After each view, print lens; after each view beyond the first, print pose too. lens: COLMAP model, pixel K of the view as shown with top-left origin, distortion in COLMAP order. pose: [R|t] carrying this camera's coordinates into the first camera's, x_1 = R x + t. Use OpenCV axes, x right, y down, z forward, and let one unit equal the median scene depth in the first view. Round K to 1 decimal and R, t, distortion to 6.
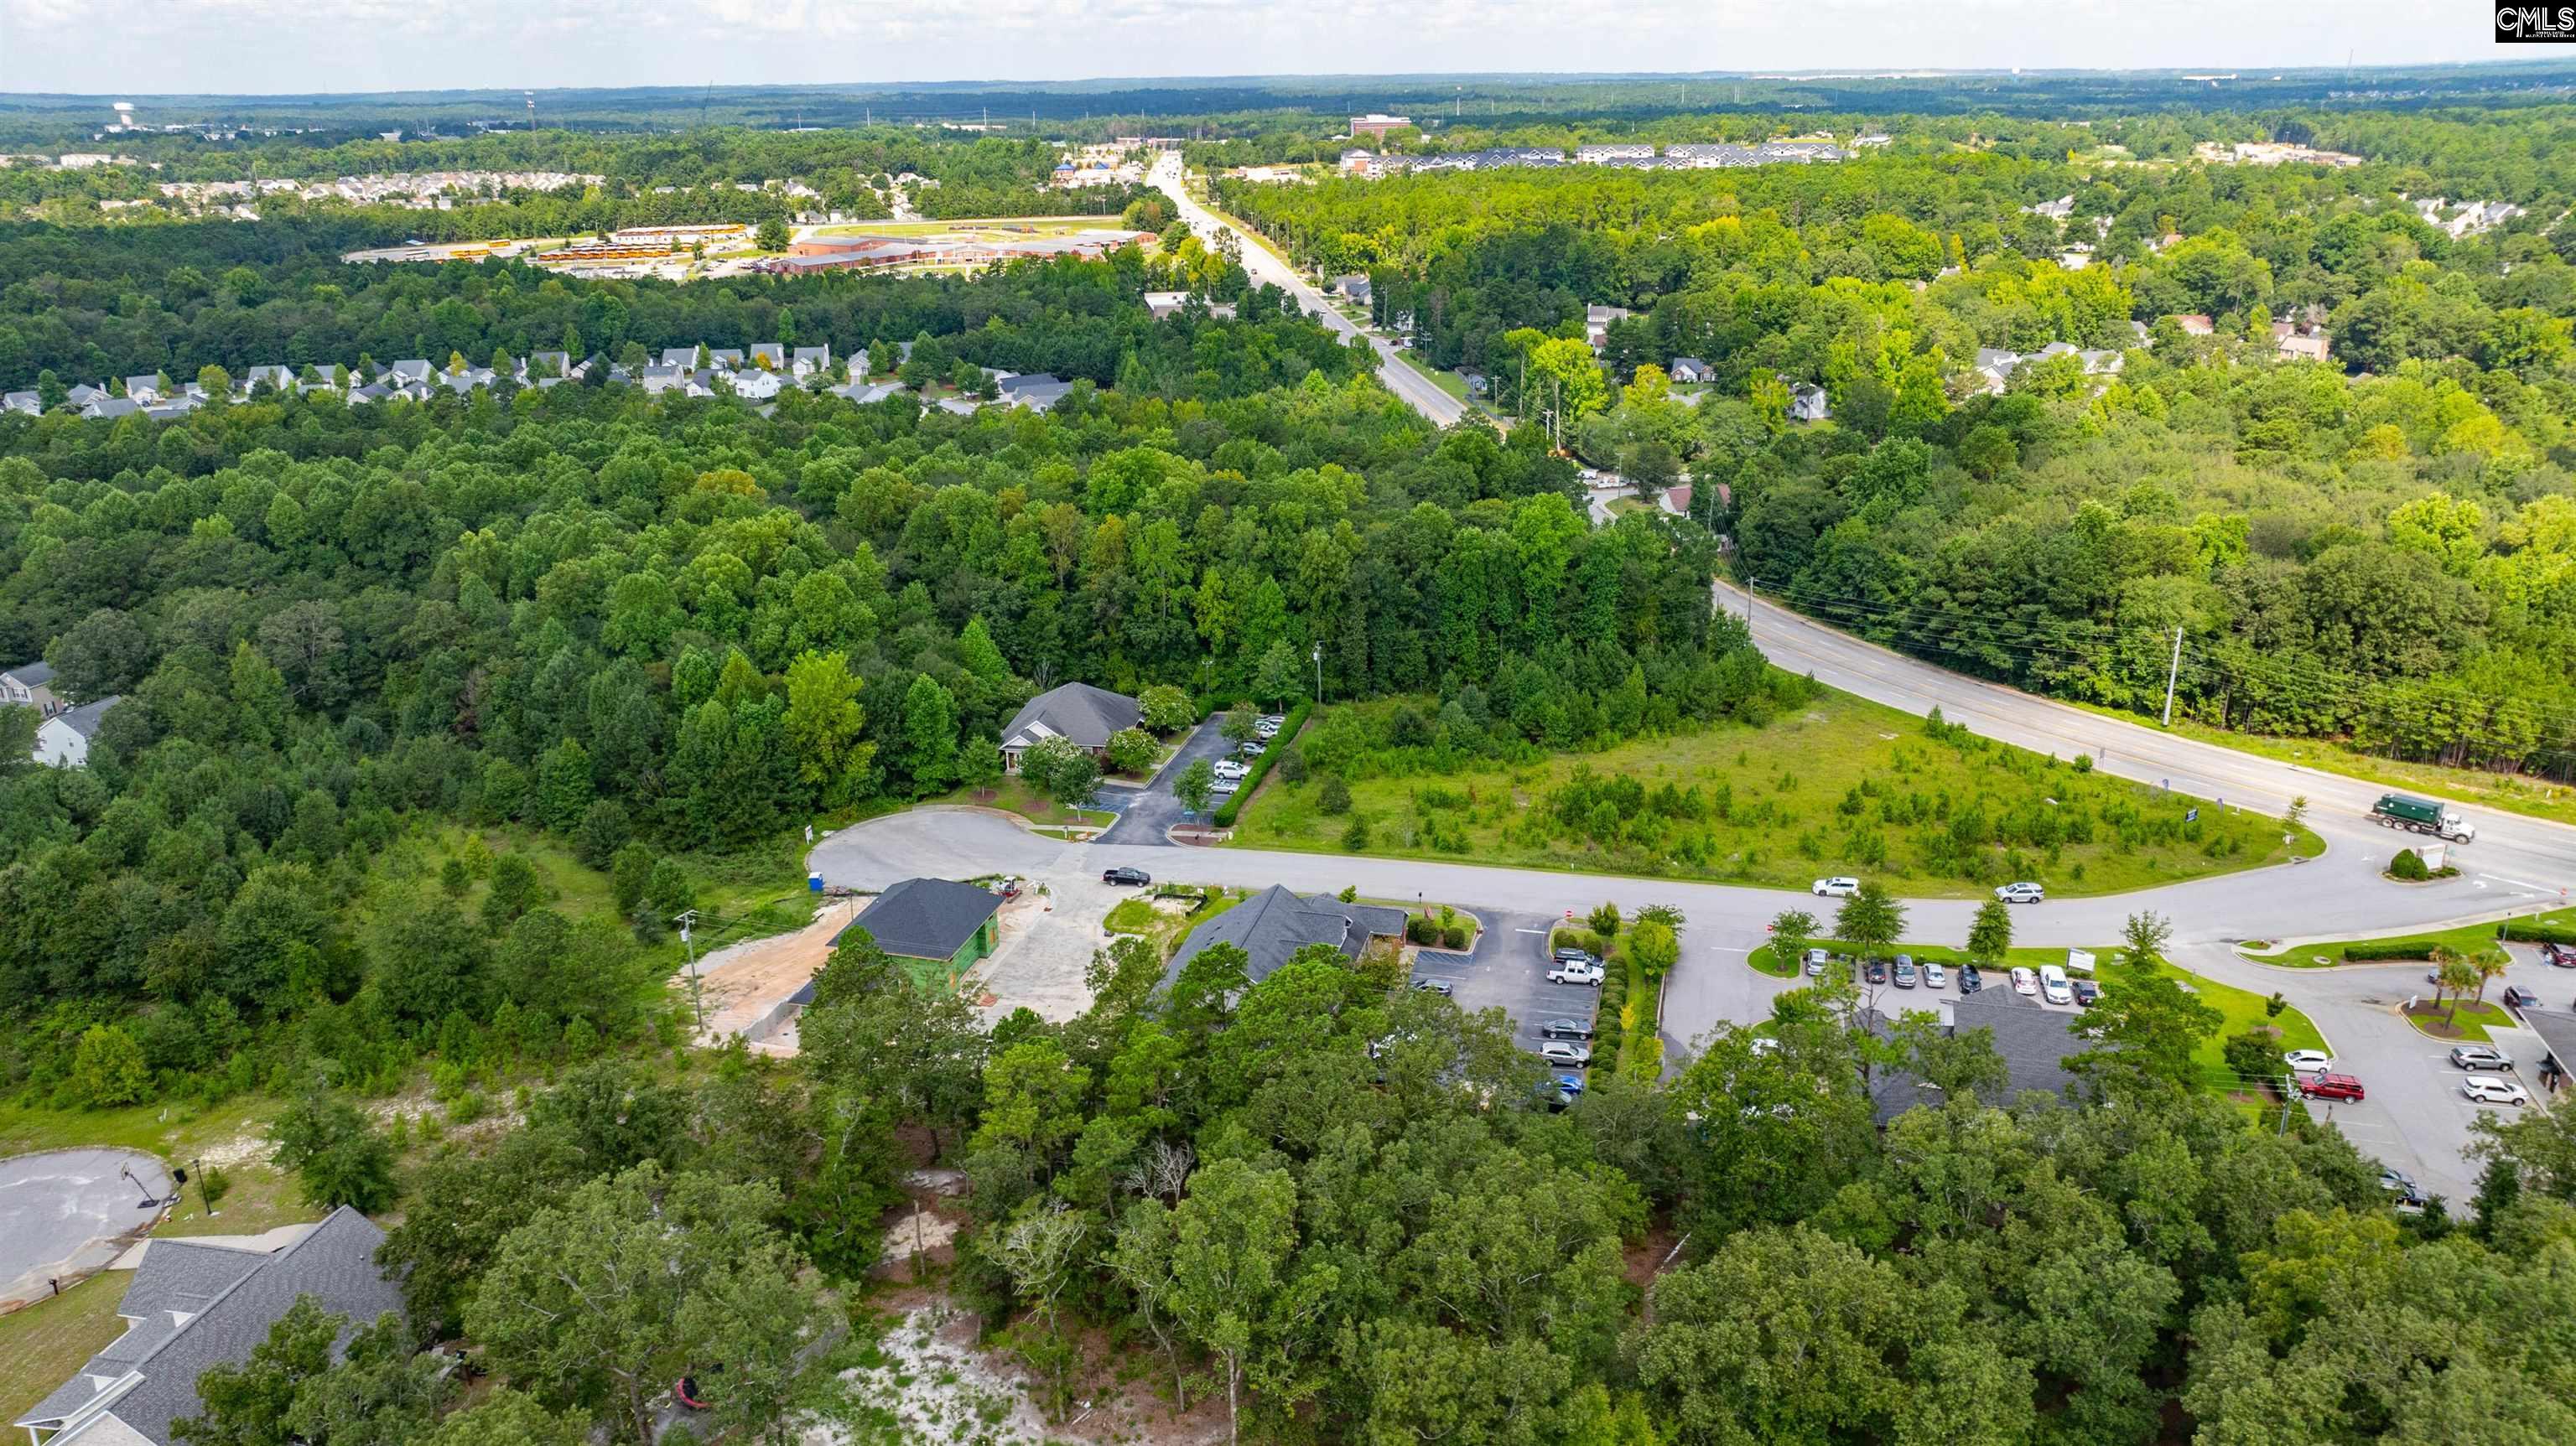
lens RADIAL K [[1808.5, 0, 1288.0], [0, 1808.5, 723.0], [0, 0, 1]] dist [-0.017469, -0.004621]
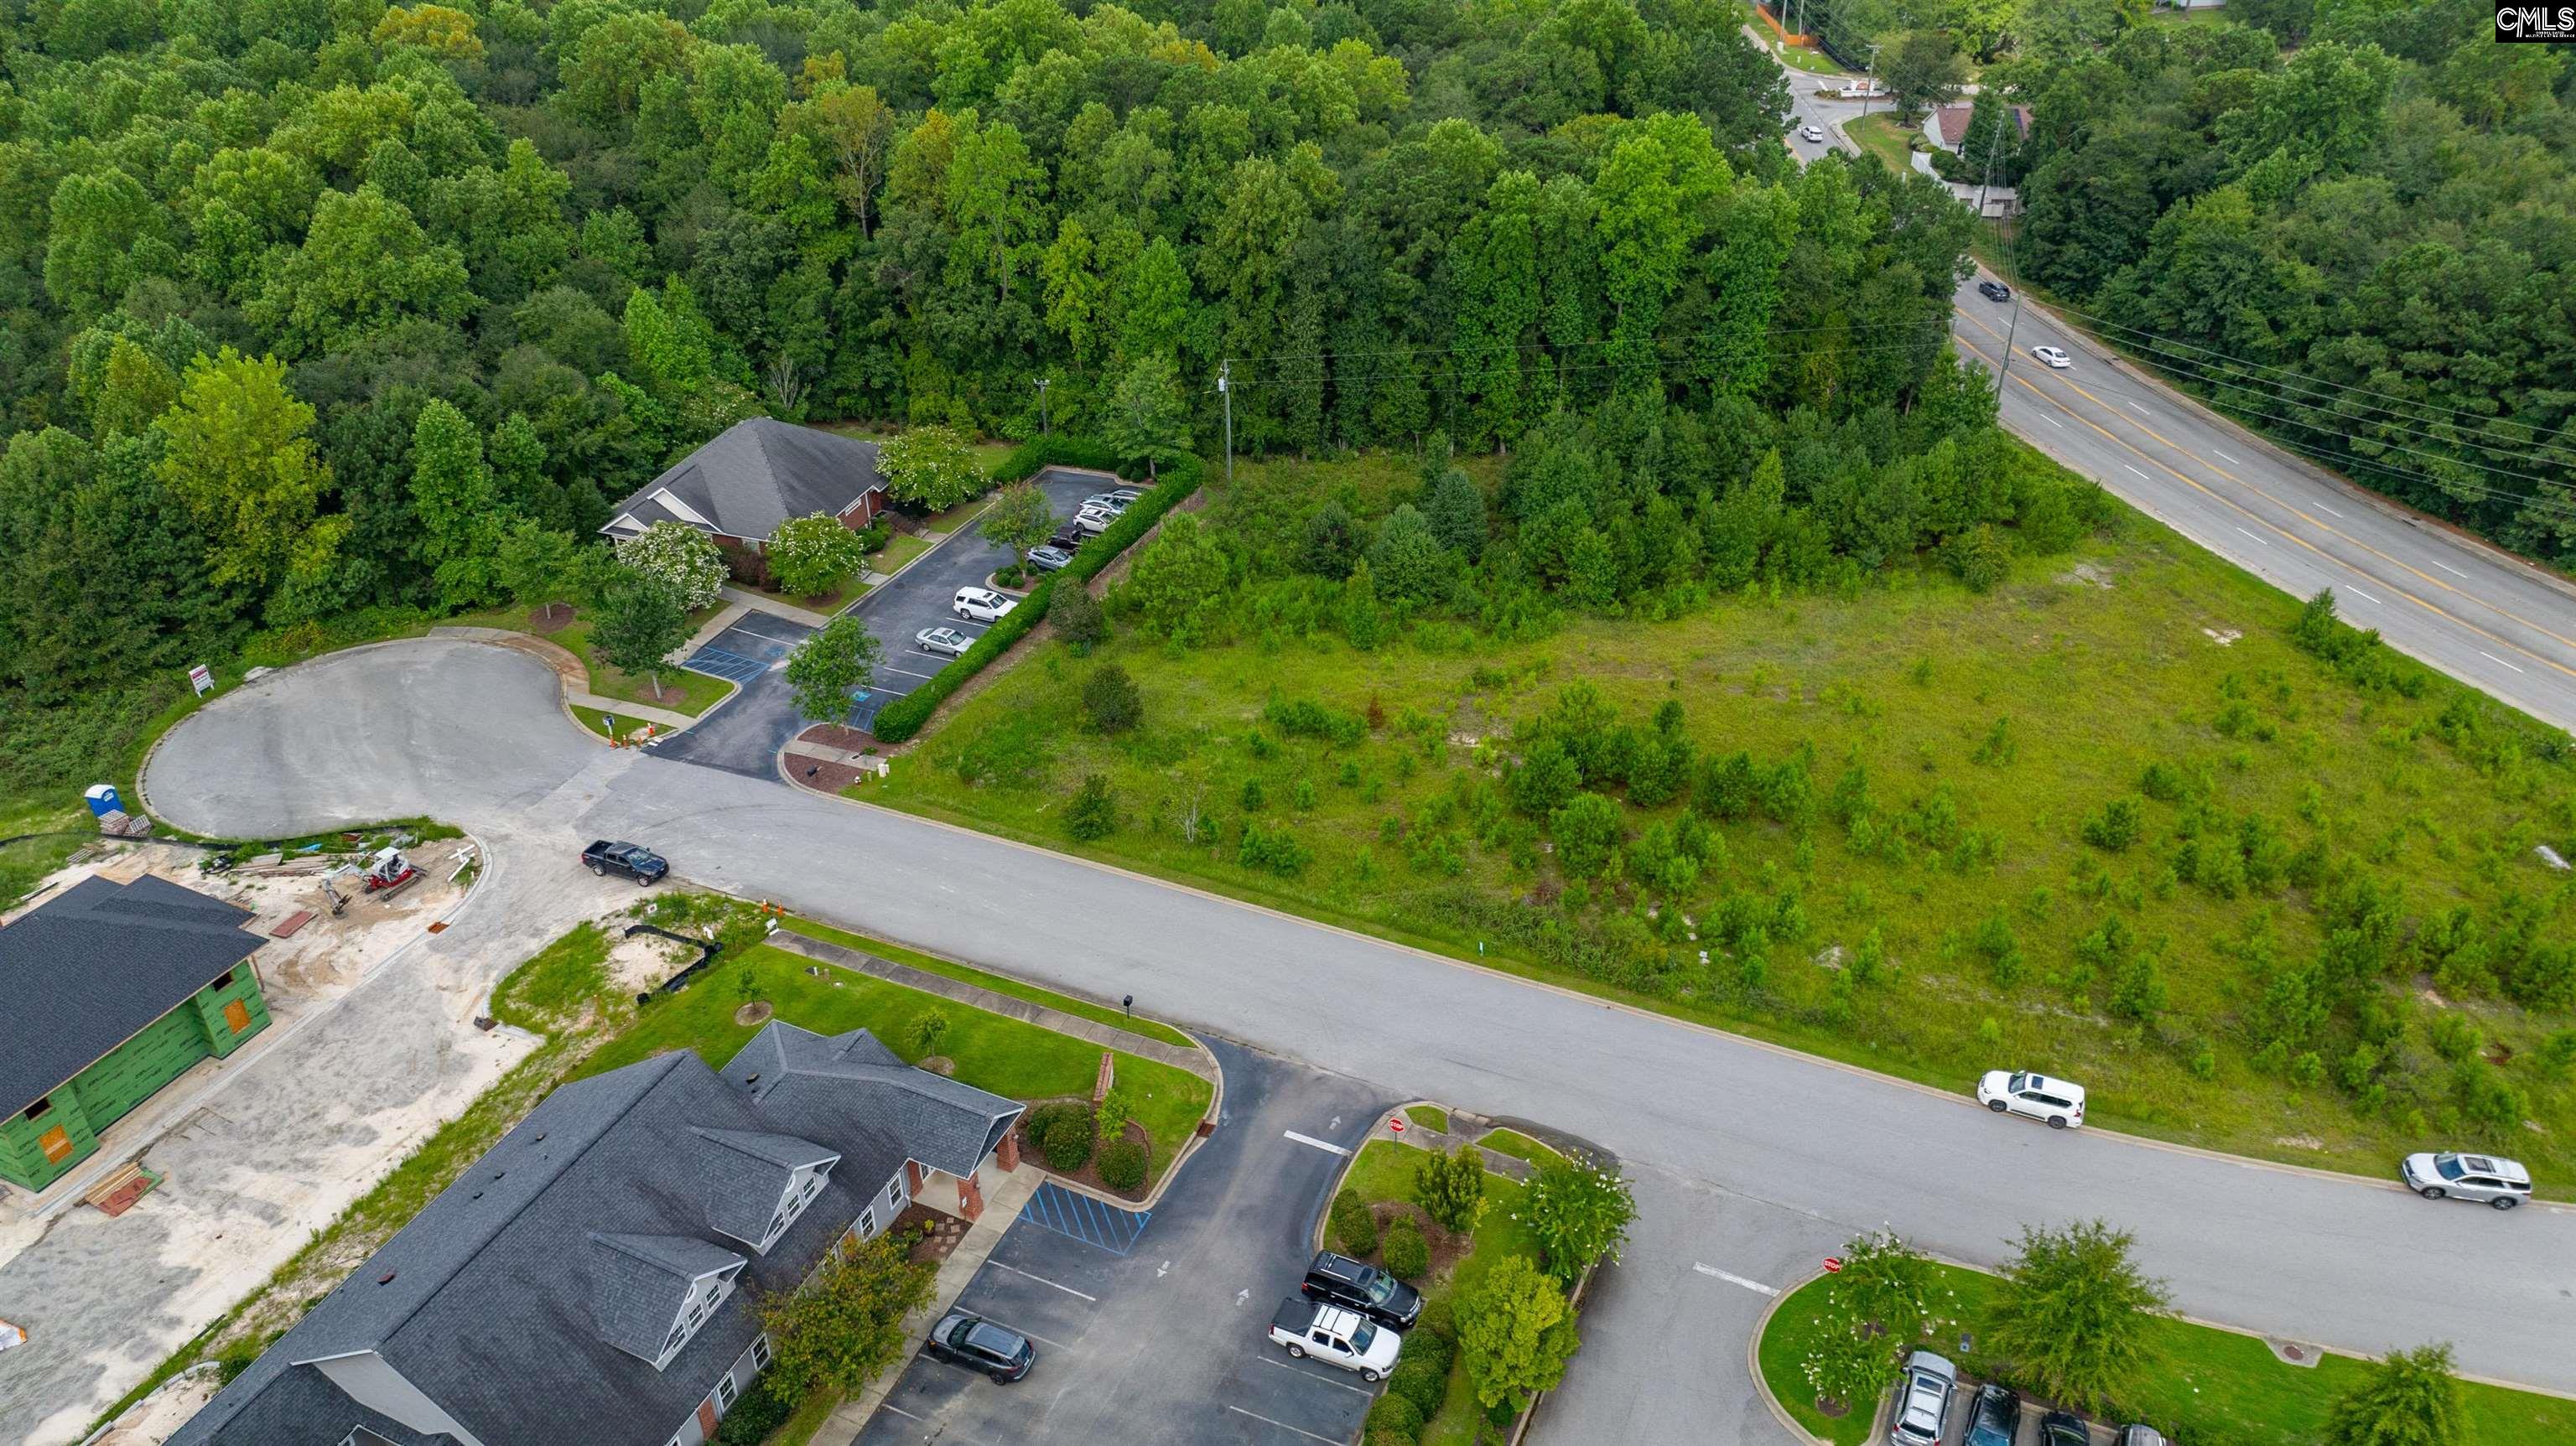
lens RADIAL K [[1817.0, 0, 1288.0], [0, 1817.0, 723.0], [0, 0, 1]] dist [-0.050247, 0.061952]
pose [[0.985538, 0.102470, -0.134964, 0.124734], [-0.069548, 0.970875, 0.229272, -0.065163], [0.154526, -0.216570, 0.963960, 0.403892]]
